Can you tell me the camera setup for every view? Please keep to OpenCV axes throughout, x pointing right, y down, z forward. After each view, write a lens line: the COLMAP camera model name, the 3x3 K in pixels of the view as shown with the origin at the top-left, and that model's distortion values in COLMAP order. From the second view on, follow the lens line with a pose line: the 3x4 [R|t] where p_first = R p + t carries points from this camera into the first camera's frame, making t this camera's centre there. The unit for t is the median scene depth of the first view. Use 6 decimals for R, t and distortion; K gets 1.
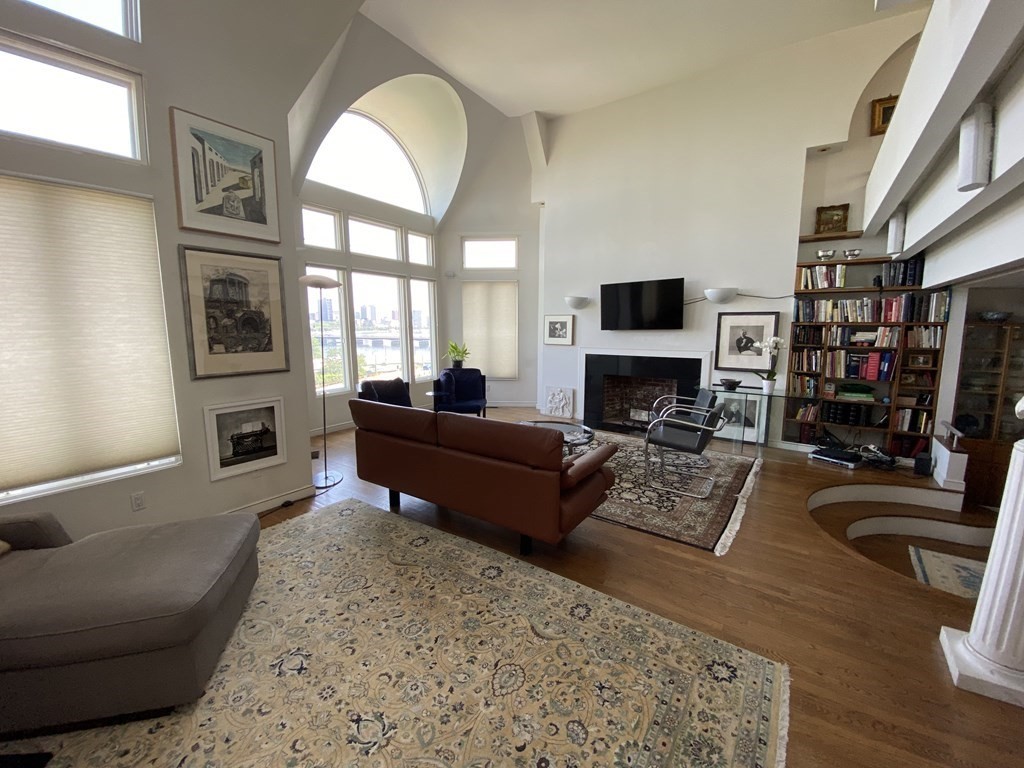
lens RADIAL K [[420.3, 0, 512.9], [0, 420.3, 386.0], [0, 0, 1]] dist [-0.025745, -0.001866]
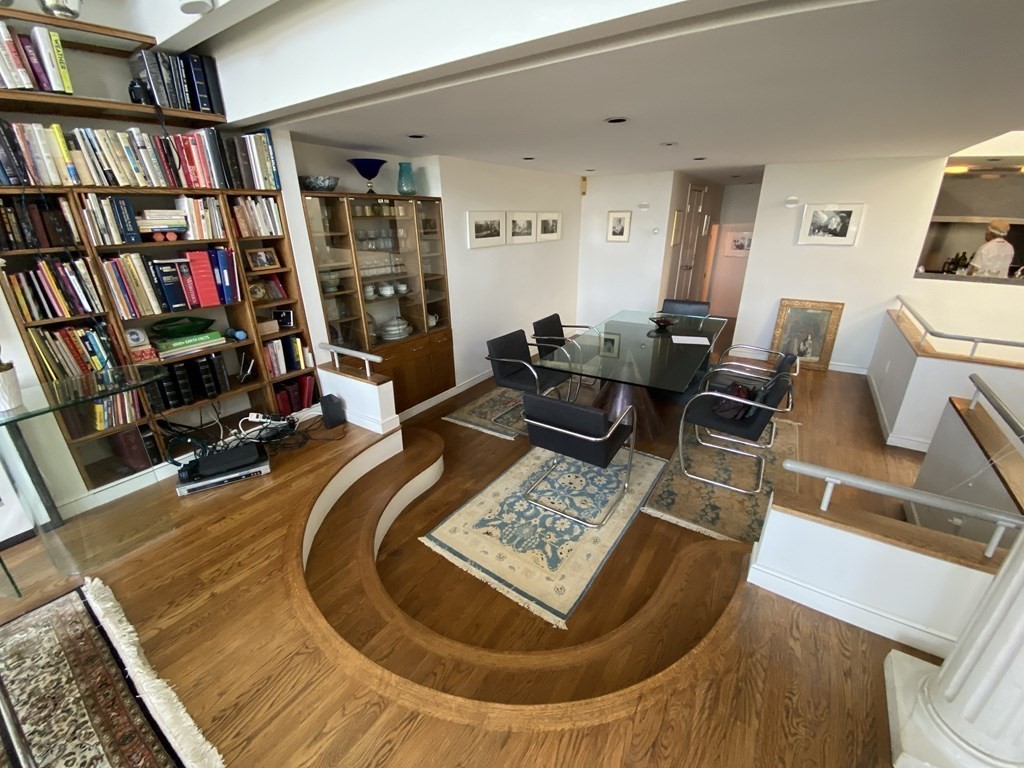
lens RADIAL K [[420.3, 0, 515.0], [0, 420.3, 389.6], [0, 0, 1]] dist [-0.025745, -0.001866]
pose [[-0.027001, -0.377405, 0.925655, 0.335436], [0.154426, 0.913301, 0.376873, -0.057293], [-0.987635, 0.153121, 0.033621, 0.624753]]
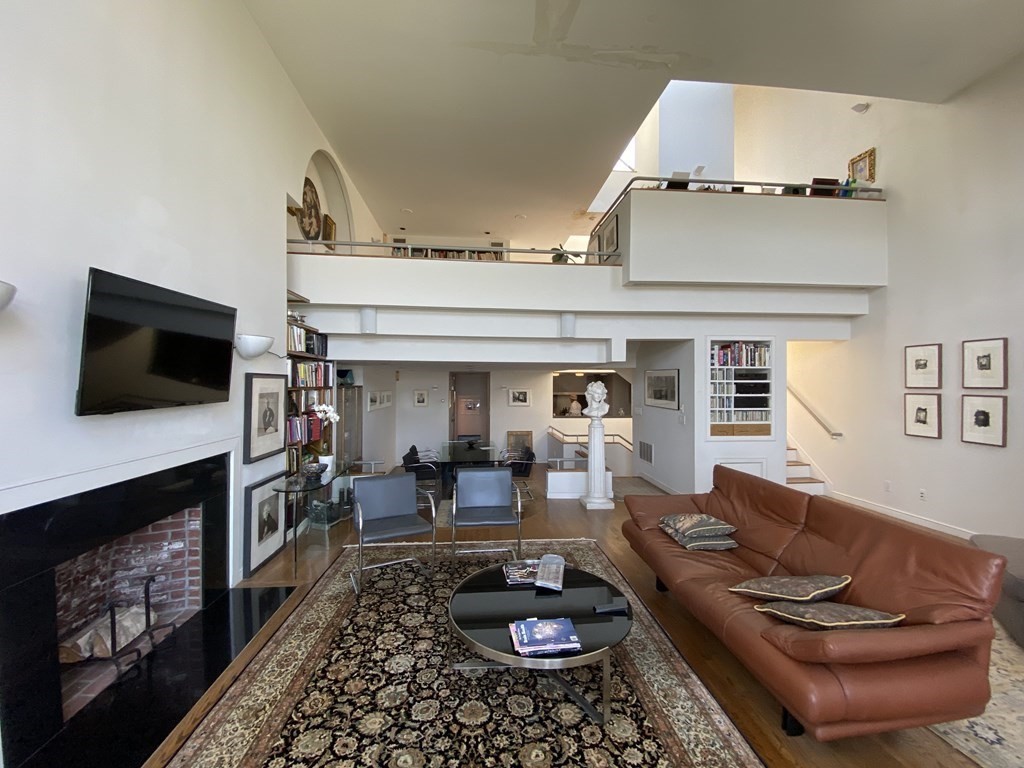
lens RADIAL K [[420.3, 0, 508.6], [0, 420.3, 380.4], [0, 0, 1]] dist [-0.025745, -0.001866]
pose [[-0.638398, -0.002542, 0.769702, -0.288248], [0.099994, 0.991246, 0.086210, -0.209651], [-0.763183, 0.132002, -0.632556, 1.272497]]
